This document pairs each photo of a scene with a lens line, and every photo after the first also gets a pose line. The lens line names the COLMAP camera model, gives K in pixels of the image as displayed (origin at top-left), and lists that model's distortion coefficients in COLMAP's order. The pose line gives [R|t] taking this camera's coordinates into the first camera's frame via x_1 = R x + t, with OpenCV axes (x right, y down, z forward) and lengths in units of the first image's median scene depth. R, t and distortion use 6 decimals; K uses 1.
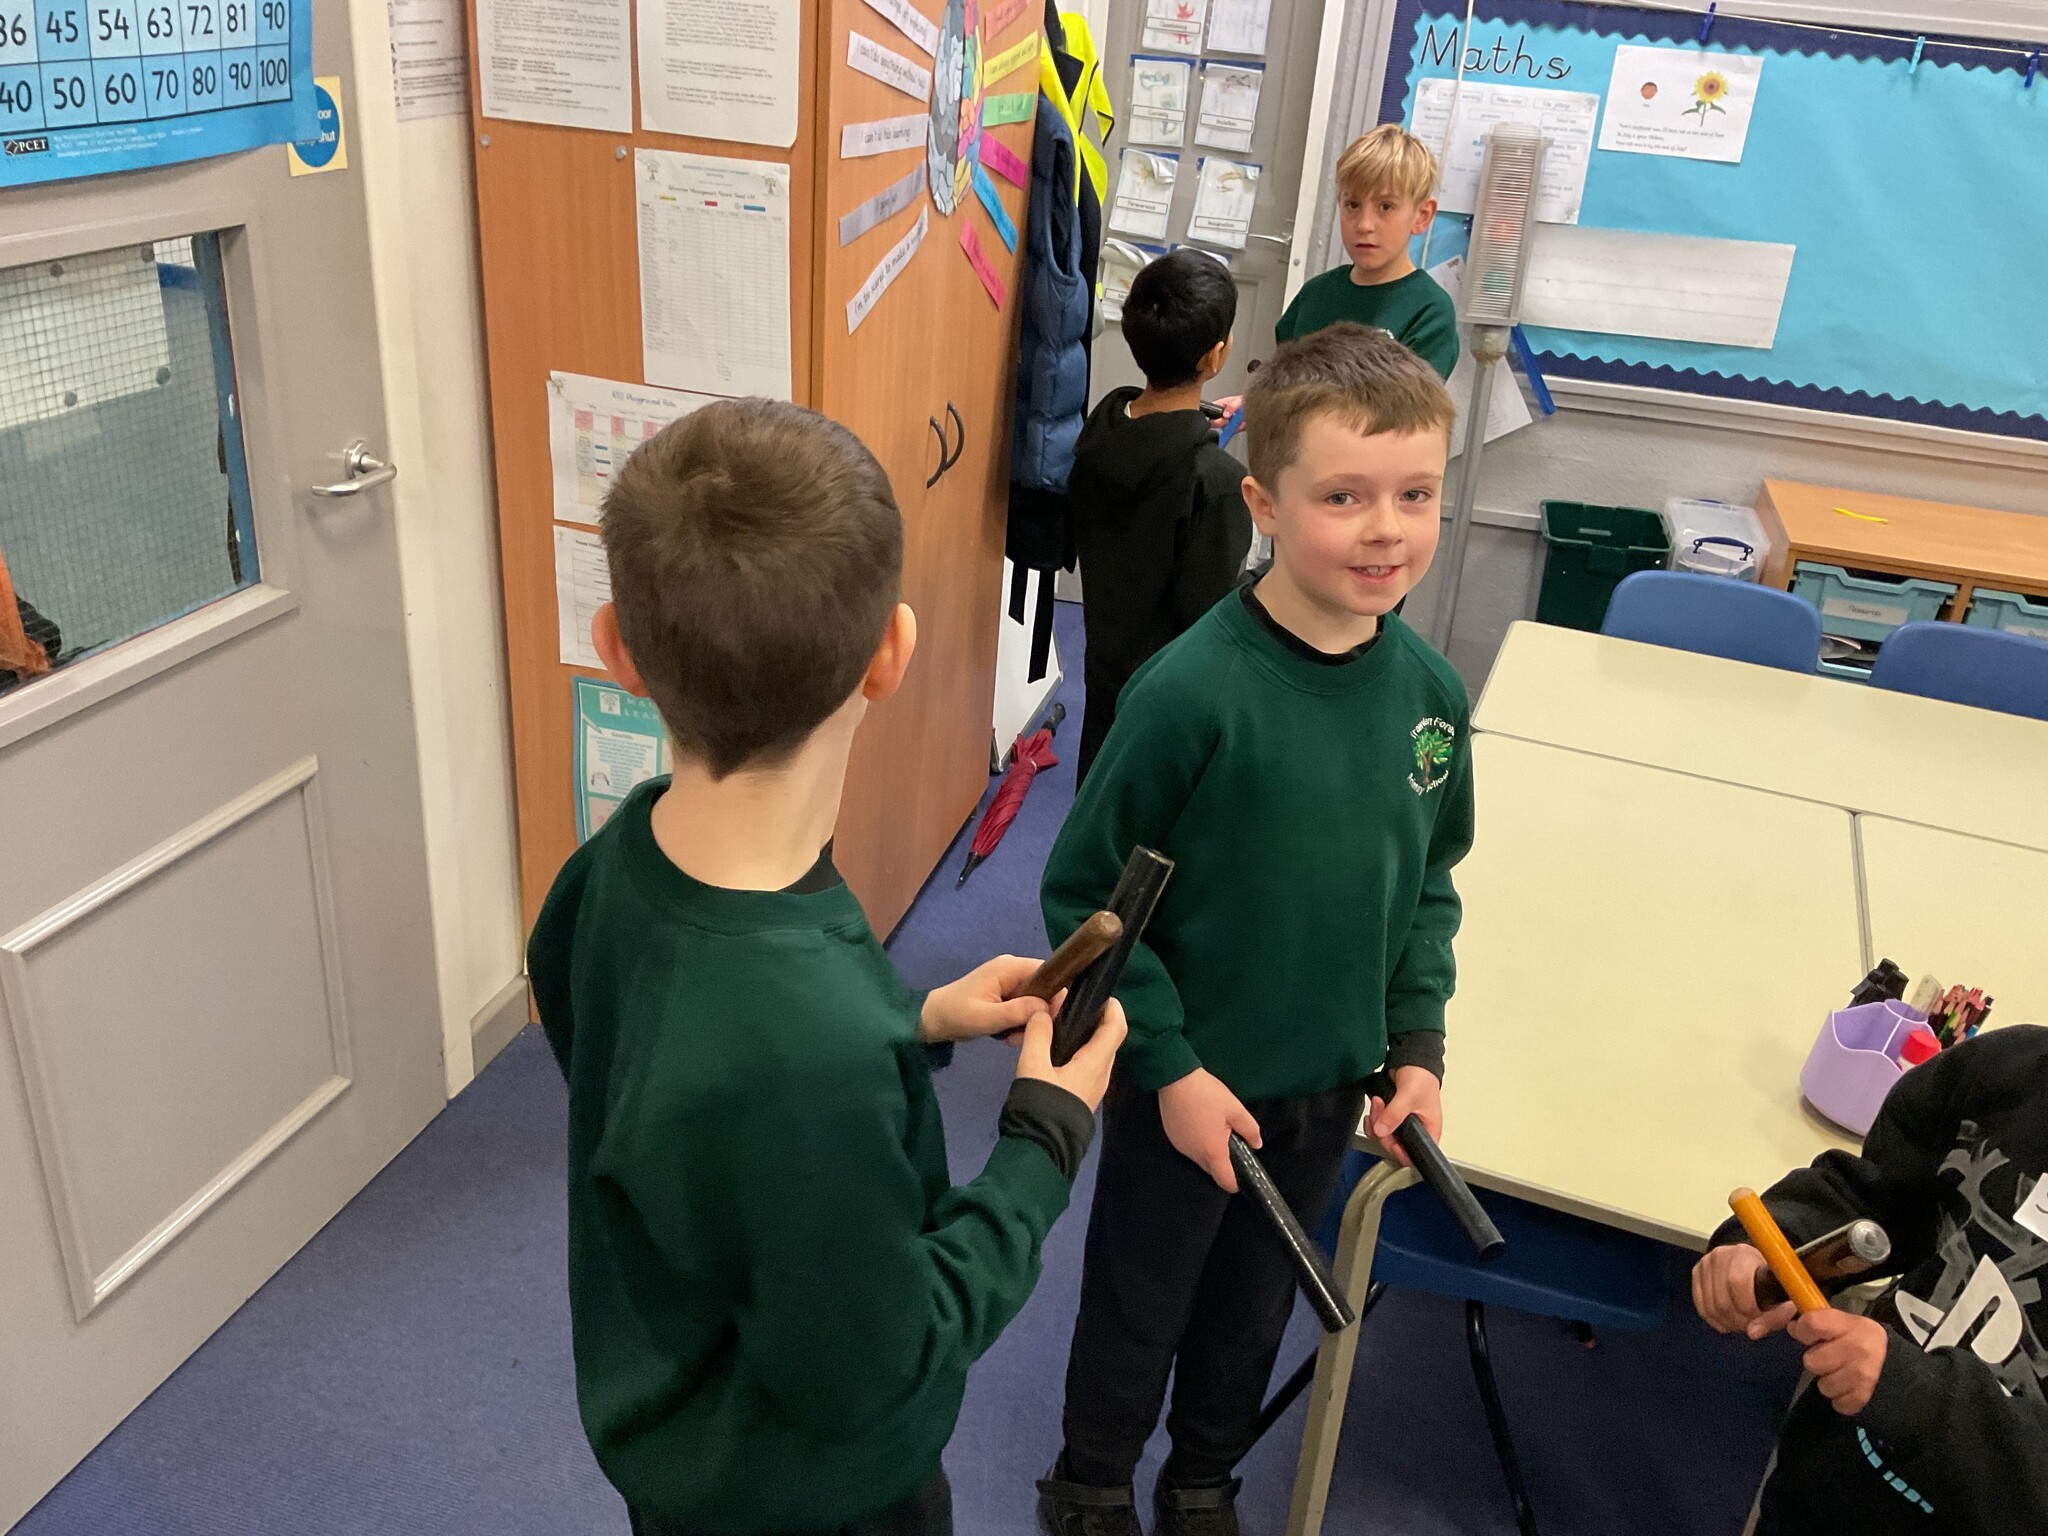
lens RADIAL K [[1716.6, 0, 1019.5], [0, 1716.6, 781.5], [0, 0, 1]] dist [-0.016945, -0.004779]
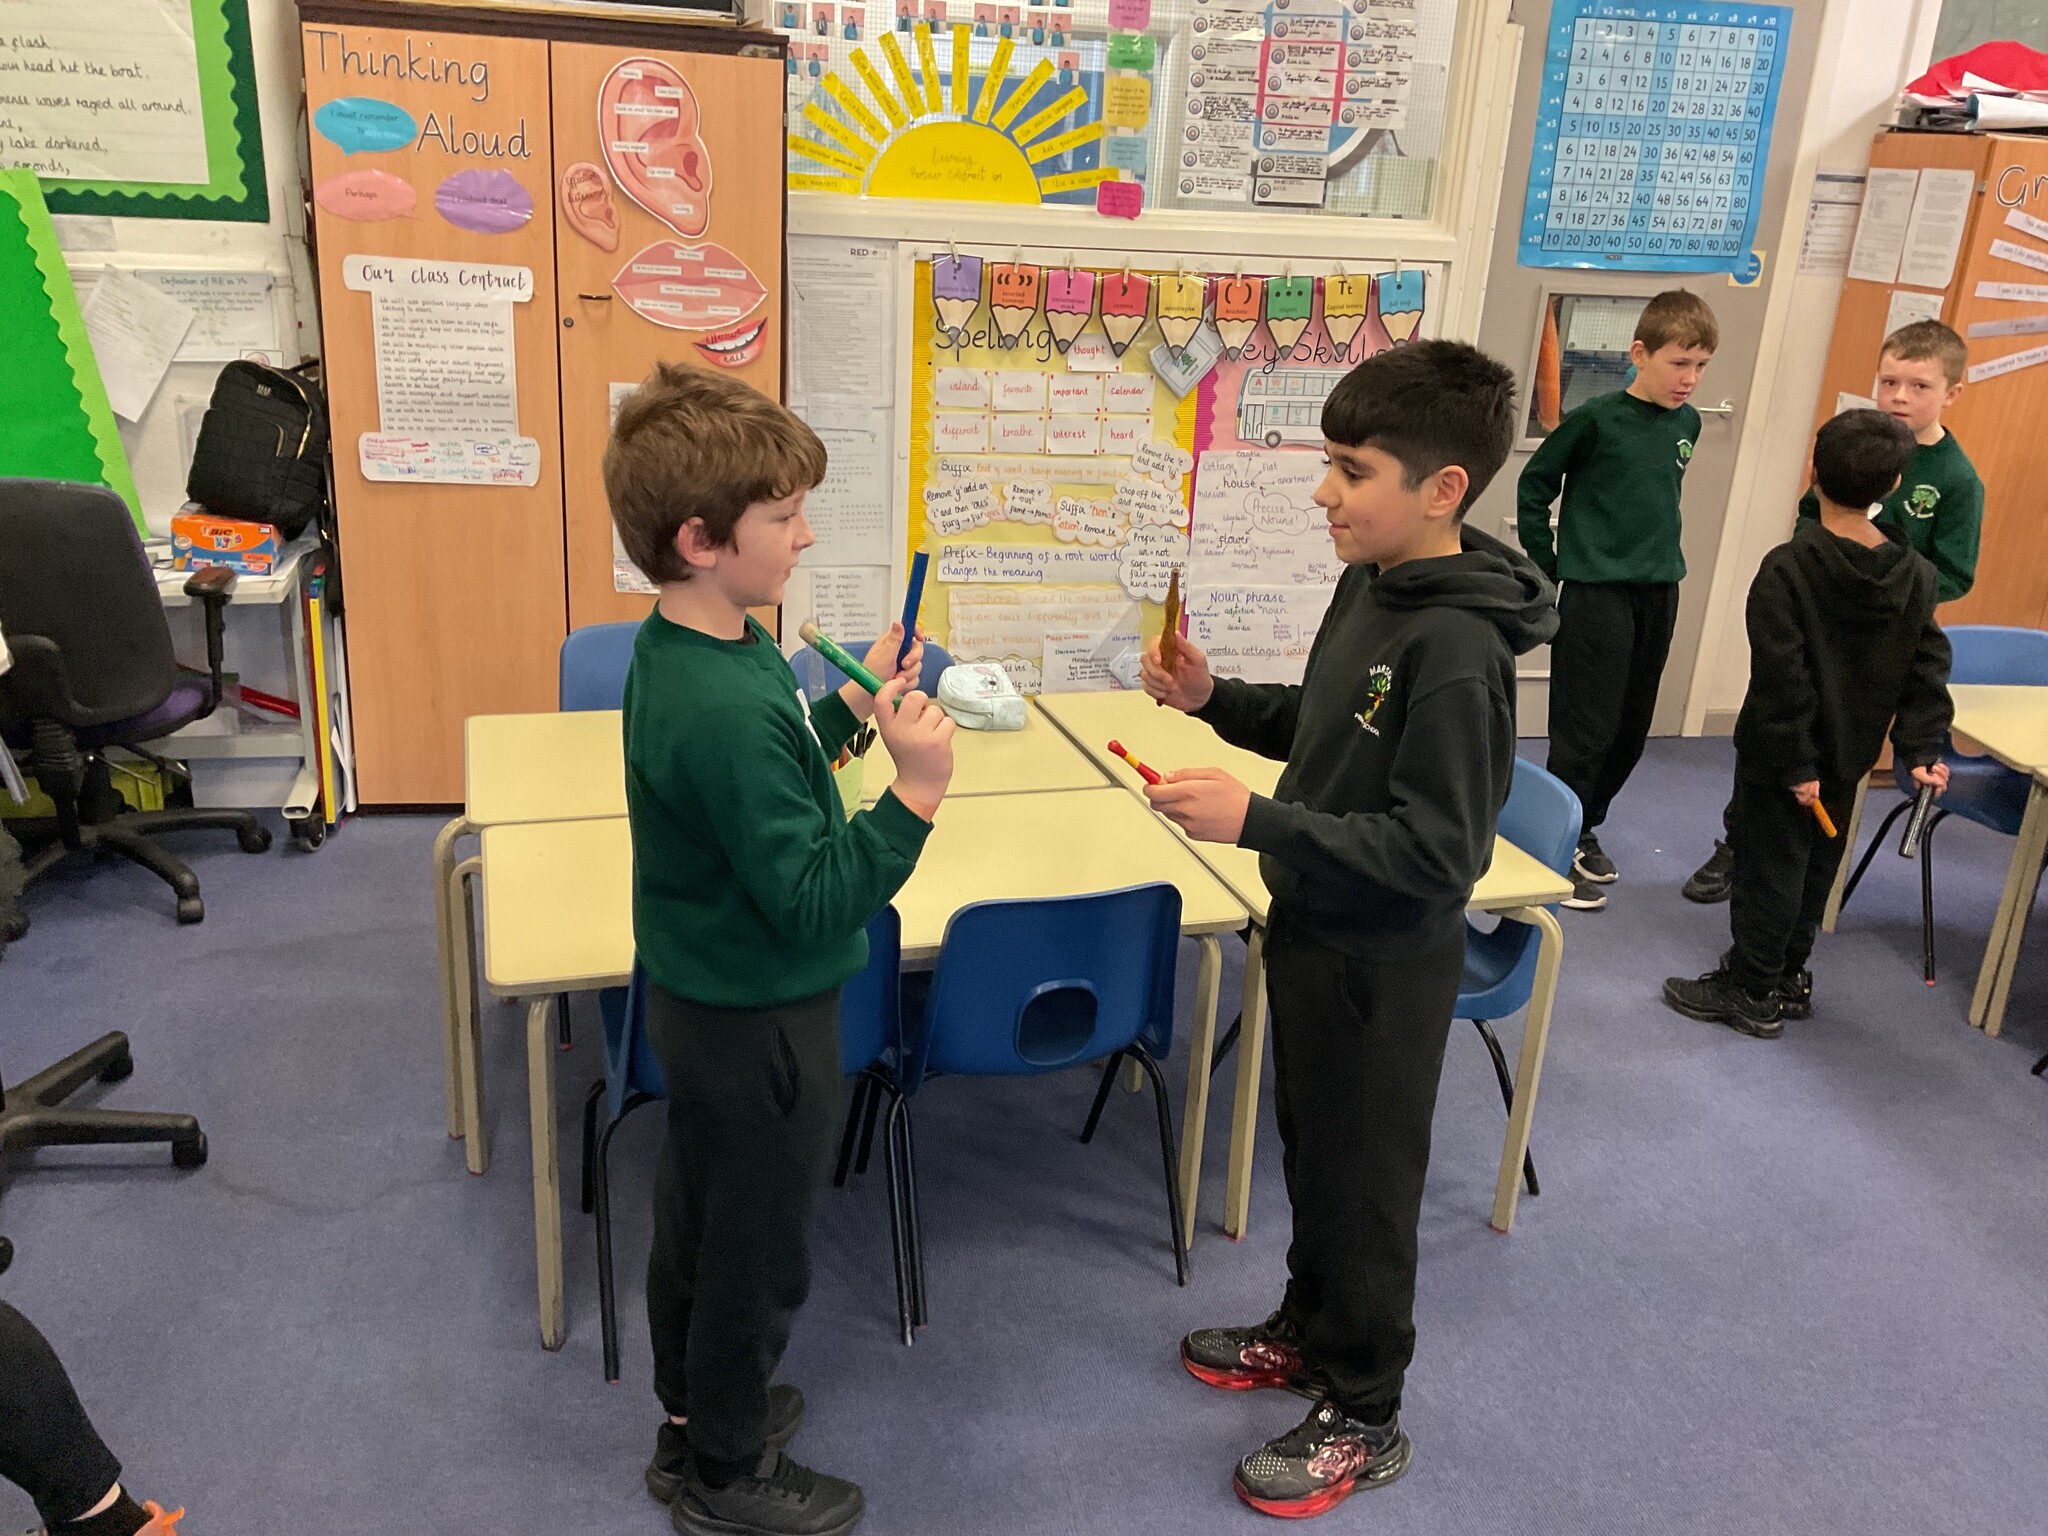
lens RADIAL K [[1740.3, 0, 1024.0], [0, 1740.3, 768.0], [0, 0, 1]] dist [0.008553, -0.003918]
pose [[0.441720, 0.259422, -0.858827, 0.980210], [-0.418490, 0.906334, 0.058530, 0.375625], [0.793568, 0.333556, 0.508911, -0.591978]]
